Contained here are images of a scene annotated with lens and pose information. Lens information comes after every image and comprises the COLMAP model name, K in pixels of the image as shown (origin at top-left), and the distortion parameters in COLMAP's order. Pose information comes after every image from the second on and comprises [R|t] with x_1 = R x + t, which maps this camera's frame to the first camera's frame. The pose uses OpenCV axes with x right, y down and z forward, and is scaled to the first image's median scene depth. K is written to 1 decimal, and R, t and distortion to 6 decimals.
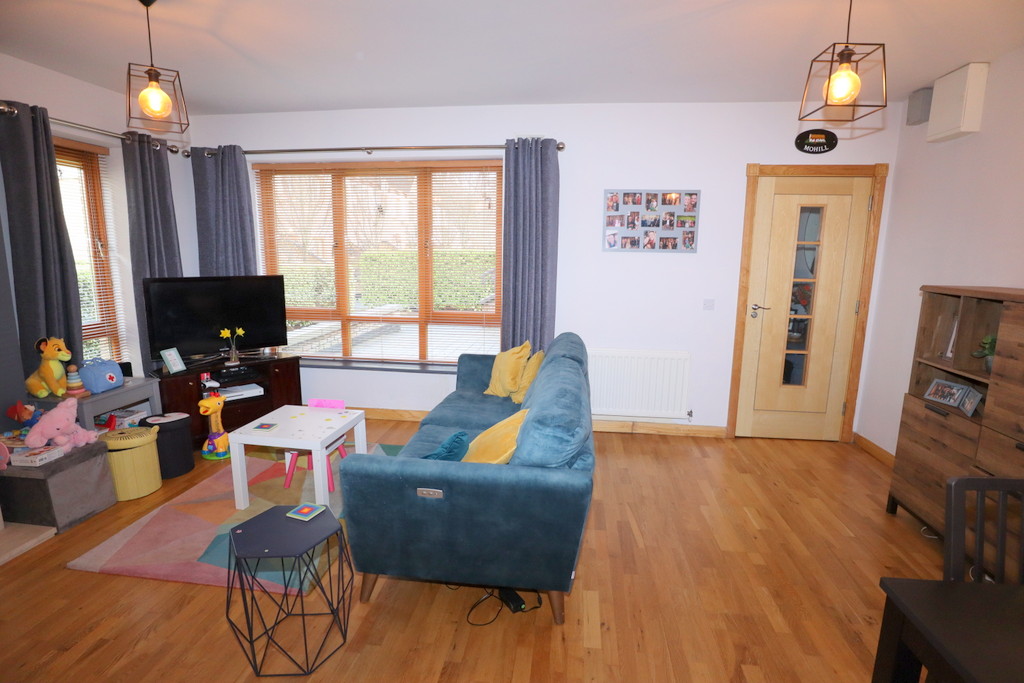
lens RADIAL K [[514.4, 0, 511.2], [0, 514.4, 344.5], [0, 0, 1]] dist [-0.044379, 0.013277]
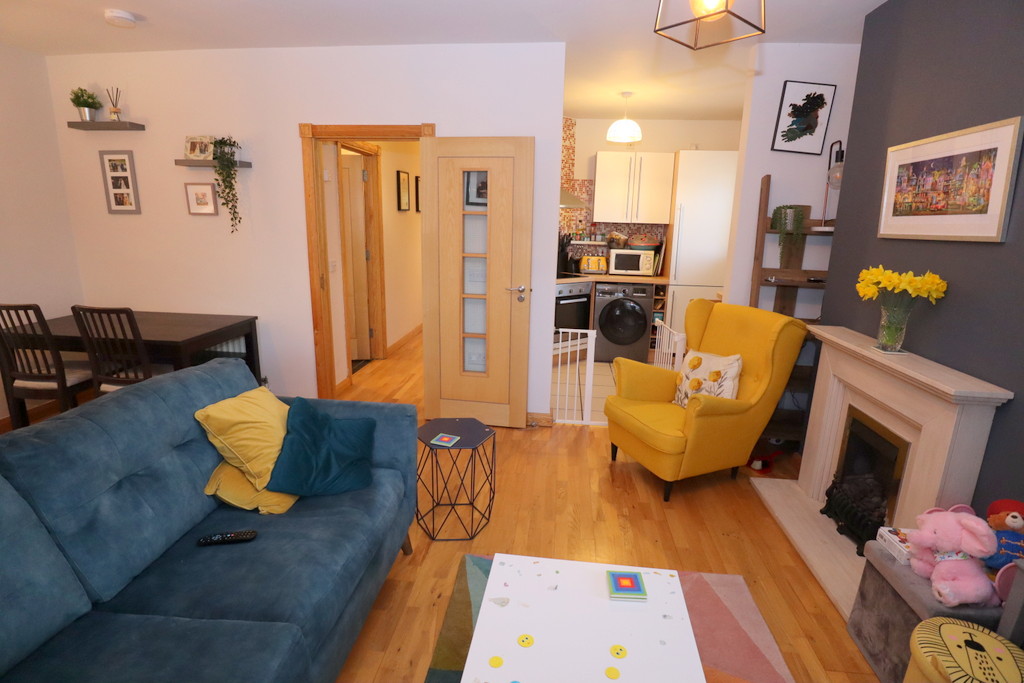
lens RADIAL K [[514.4, 0, 511.2], [0, 514.4, 344.5], [0, 0, 1]] dist [-0.044379, 0.013277]
pose [[-0.999191, -0.027362, -0.029481, -0.298071], [-0.037043, 0.911595, 0.409418, -0.220233], [0.015672, 0.410179, -0.911871, 1.173581]]
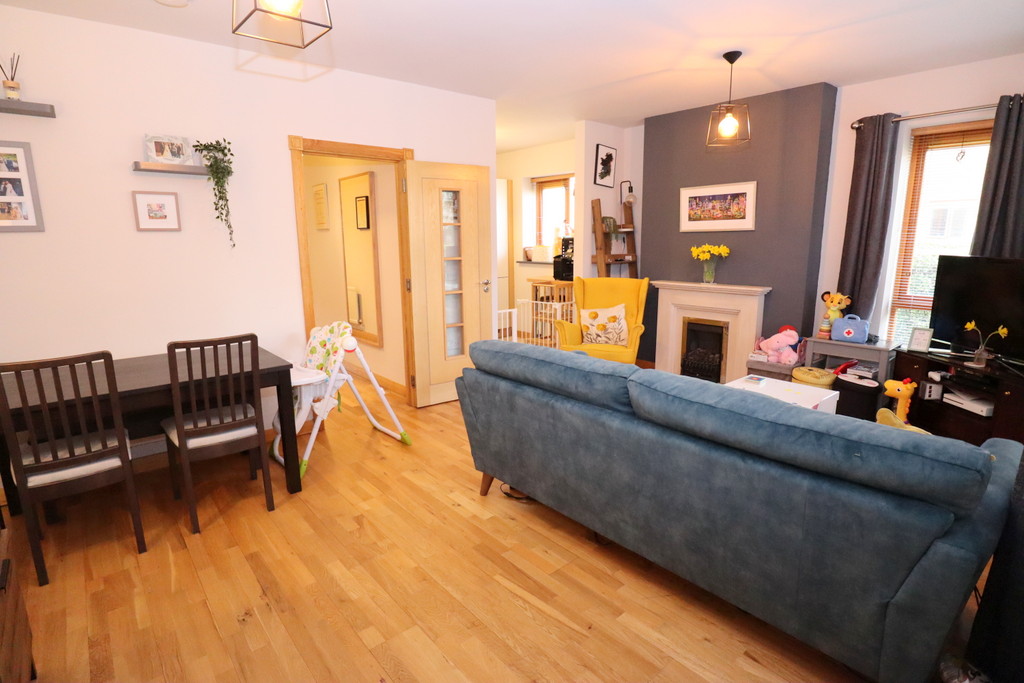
lens RADIAL K [[514.4, 0, 511.2], [0, 514.4, 344.5], [0, 0, 1]] dist [-0.044379, 0.013277]
pose [[-0.671927, 0.145379, -0.726208, 0.616270], [-0.131754, 0.941441, 0.310372, -0.170954], [0.728803, 0.304228, -0.613425, 1.106072]]
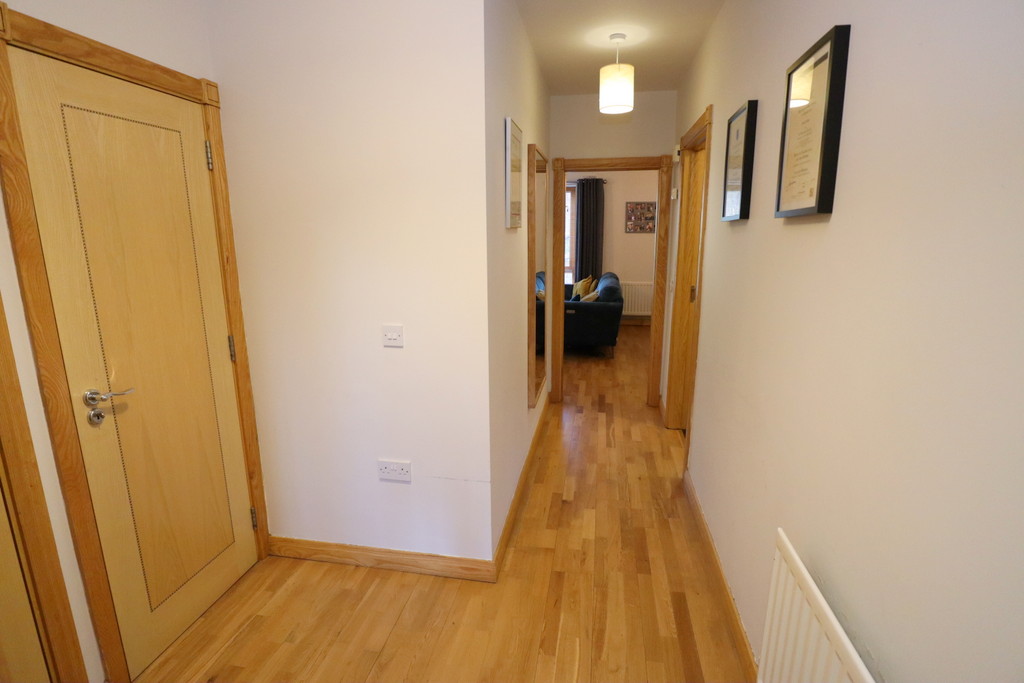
lens RADIAL K [[514.4, 0, 511.2], [0, 514.4, 344.5], [0, 0, 1]] dist [-0.044379, 0.013277]
pose [[0.999090, -0.007799, -0.041942, -0.234938], [0.009222, 0.999385, 0.033834, 0.228556], [0.041653, -0.034190, 0.998547, -1.291064]]
